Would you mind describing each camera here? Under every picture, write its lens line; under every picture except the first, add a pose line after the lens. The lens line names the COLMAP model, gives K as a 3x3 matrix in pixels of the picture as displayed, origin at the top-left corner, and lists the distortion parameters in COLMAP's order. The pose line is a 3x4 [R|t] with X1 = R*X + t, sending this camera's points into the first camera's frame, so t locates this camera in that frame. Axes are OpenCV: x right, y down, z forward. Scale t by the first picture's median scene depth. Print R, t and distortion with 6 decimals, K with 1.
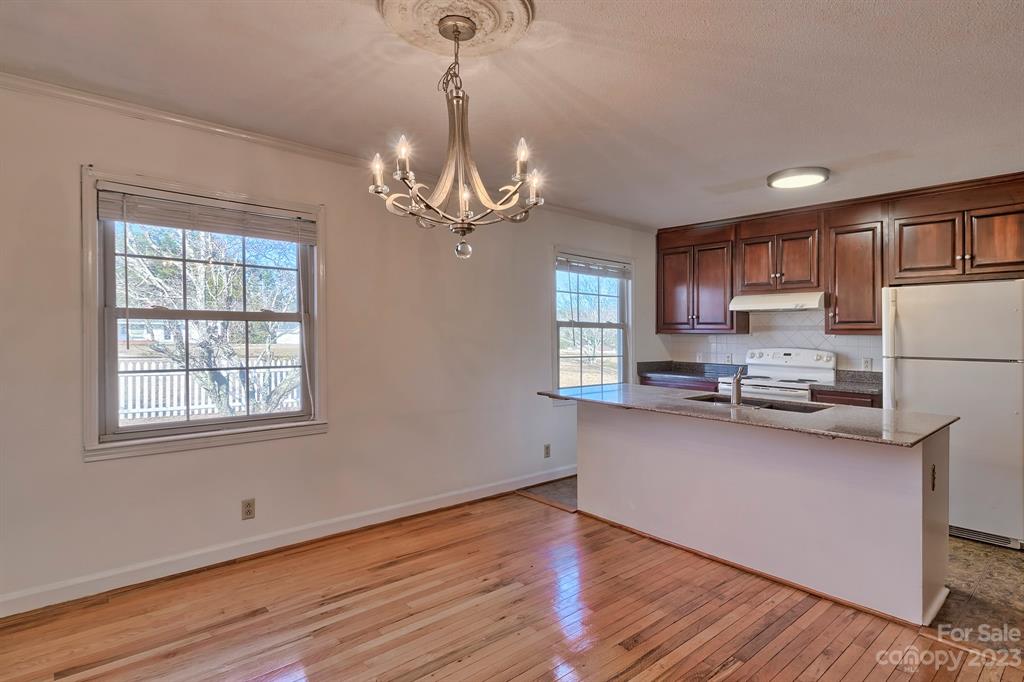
lens RADIAL K [[533.1, 0, 508.4], [0, 533.1, 337.1], [0, 0, 1]] dist [-0.000077, 0.002259]
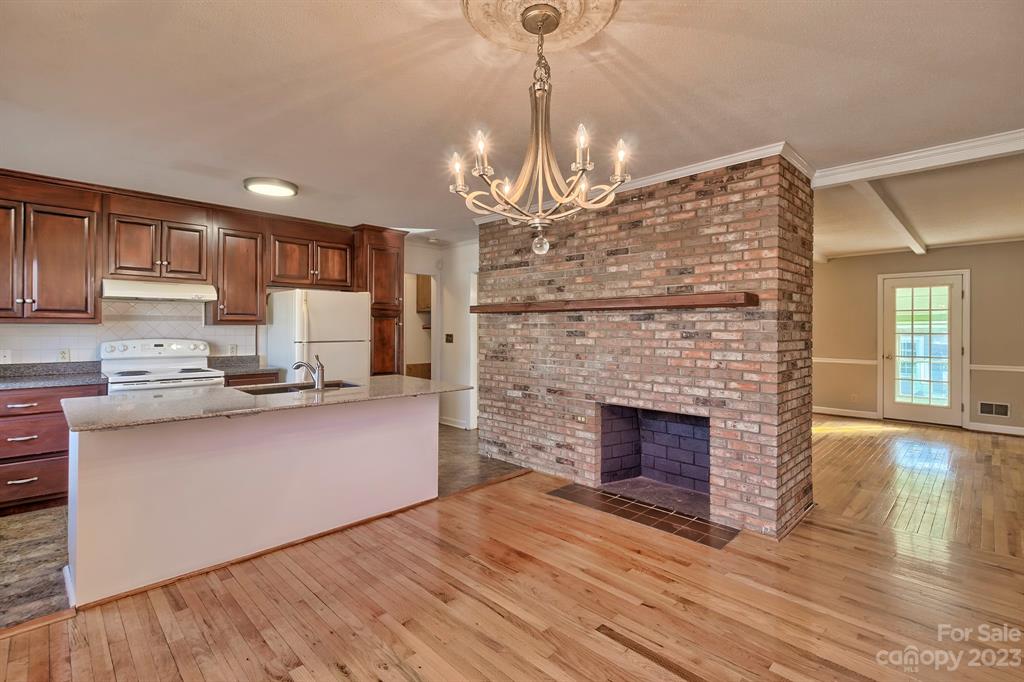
lens RADIAL K [[478.0, 0, 497.2], [0, 478.0, 322.0], [0, 0, 1]] dist [0.004046, -0.000647]
pose [[-0.060490, 0.001339, 0.998168, -0.399394], [0.002084, 0.999997, -0.001215, -0.007970], [-0.998167, 0.002006, -0.060492, 0.467457]]
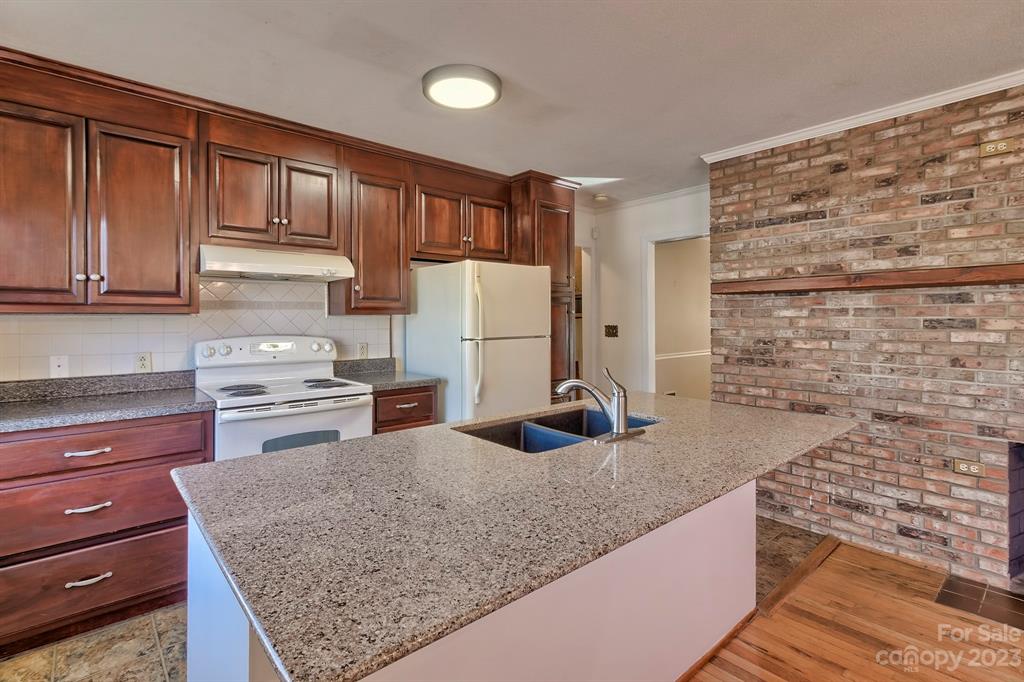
lens RADIAL K [[478.0, 0, 485.4], [0, 478.0, 312.0], [0, 0, 1]] dist [0.004046, -0.000647]
pose [[0.012964, 0.002132, 0.999914, -0.060450], [0.010829, 0.999939, -0.002273, -0.004520], [-0.999857, 0.010858, 0.012940, 0.774064]]
